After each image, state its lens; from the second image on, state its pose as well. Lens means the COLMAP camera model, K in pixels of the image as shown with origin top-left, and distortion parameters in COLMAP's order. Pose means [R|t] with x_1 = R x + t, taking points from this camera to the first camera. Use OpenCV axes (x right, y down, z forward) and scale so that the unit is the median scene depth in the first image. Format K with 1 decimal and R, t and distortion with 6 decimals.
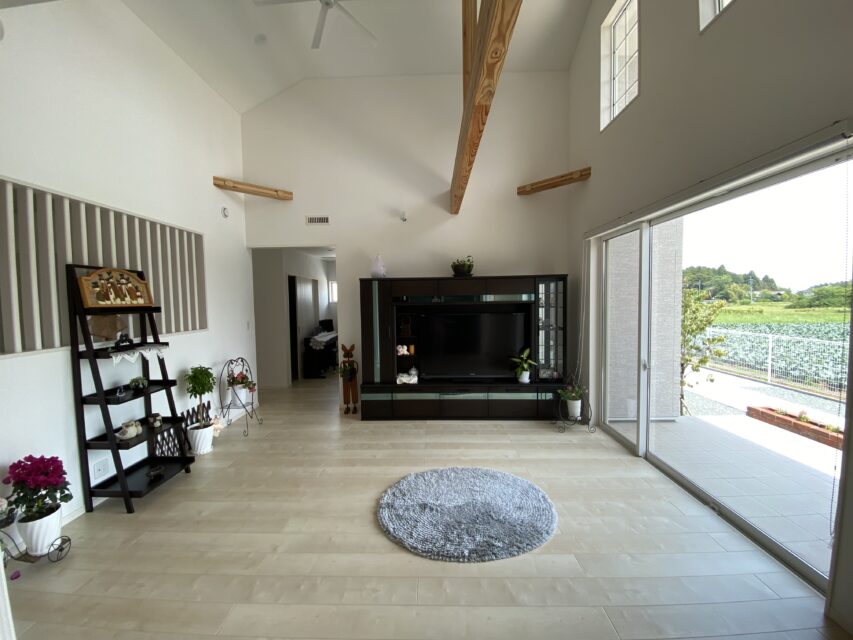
lens RADIAL K [[342.7, 0, 423.8], [0, 342.7, 319.3], [0, 0, 1]] dist [0.014312, -0.000149]
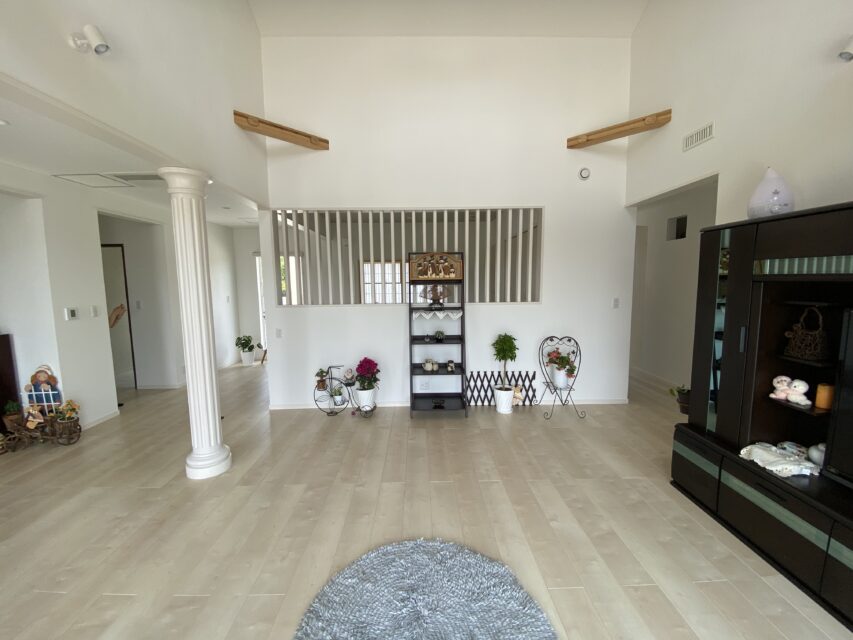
lens RADIAL K [[345.3, 0, 423.2], [0, 345.3, 321.9], [0, 0, 1]] dist [0.000625, -0.000111]
pose [[0.039384, 0.127694, -0.991031, 0.356541], [-0.042868, 0.991104, 0.125999, -0.027575], [0.998304, 0.037521, 0.044508, 0.591132]]
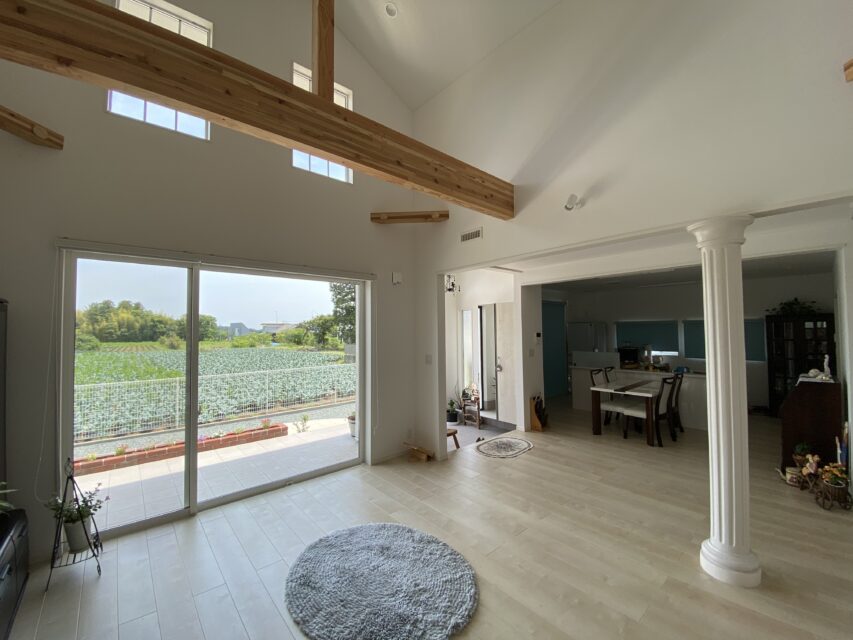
lens RADIAL K [[345.3, 0, 423.2], [0, 345.3, 321.9], [0, 0, 1]] dist [0.000625, -0.000111]
pose [[-0.675446, 0.042469, 0.736186, -0.388554], [0.063282, 0.997996, 0.000489, -0.063016], [-0.734689, 0.046917, -0.676779, 0.920193]]
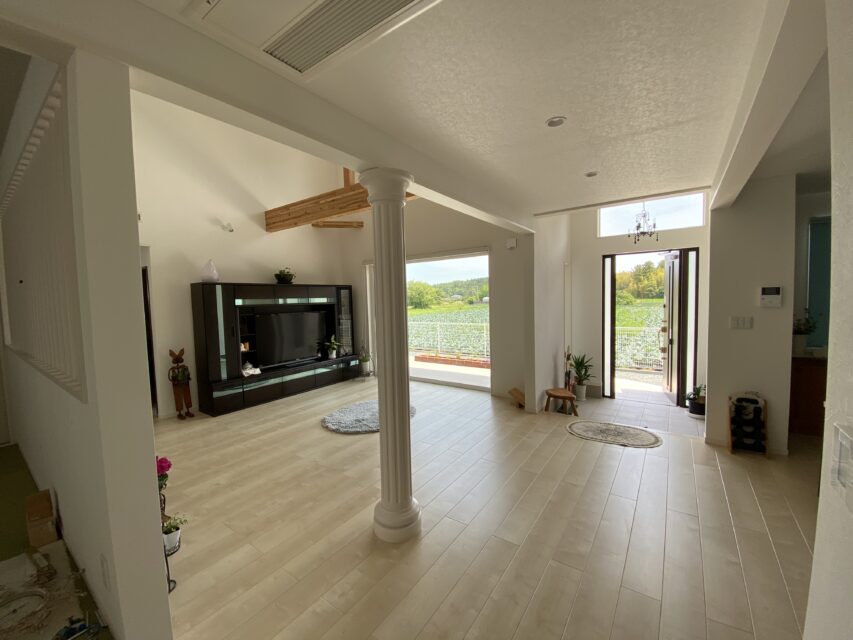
lens RADIAL K [[345.3, 0, 423.2], [0, 345.3, 321.9], [0, 0, 1]] dist [0.000625, -0.000111]
pose [[0.557063, -0.056275, 0.828561, -0.731537], [0.065084, 0.997591, 0.023998, 0.019720], [-0.827916, 0.040558, 0.559384, -0.150725]]
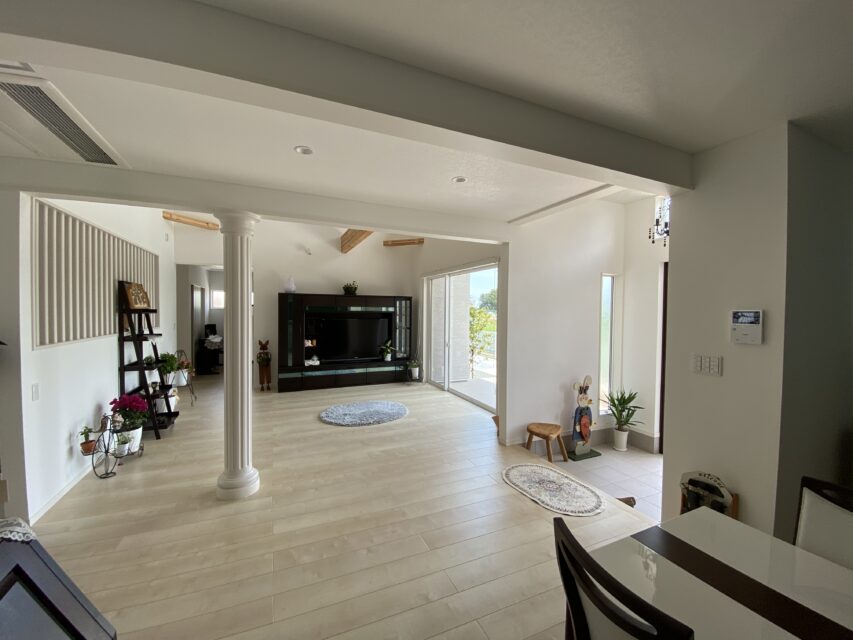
lens RADIAL K [[347.0, 0, 426.5], [0, 347.0, 320.0], [0, 0, 1]] dist [0.001082, -0.000212]
pose [[0.902499, 0.013646, 0.430476, -0.266611], [-0.001161, 0.999571, -0.029253, 0.037393], [-0.430691, 0.025901, 0.902128, -0.603778]]
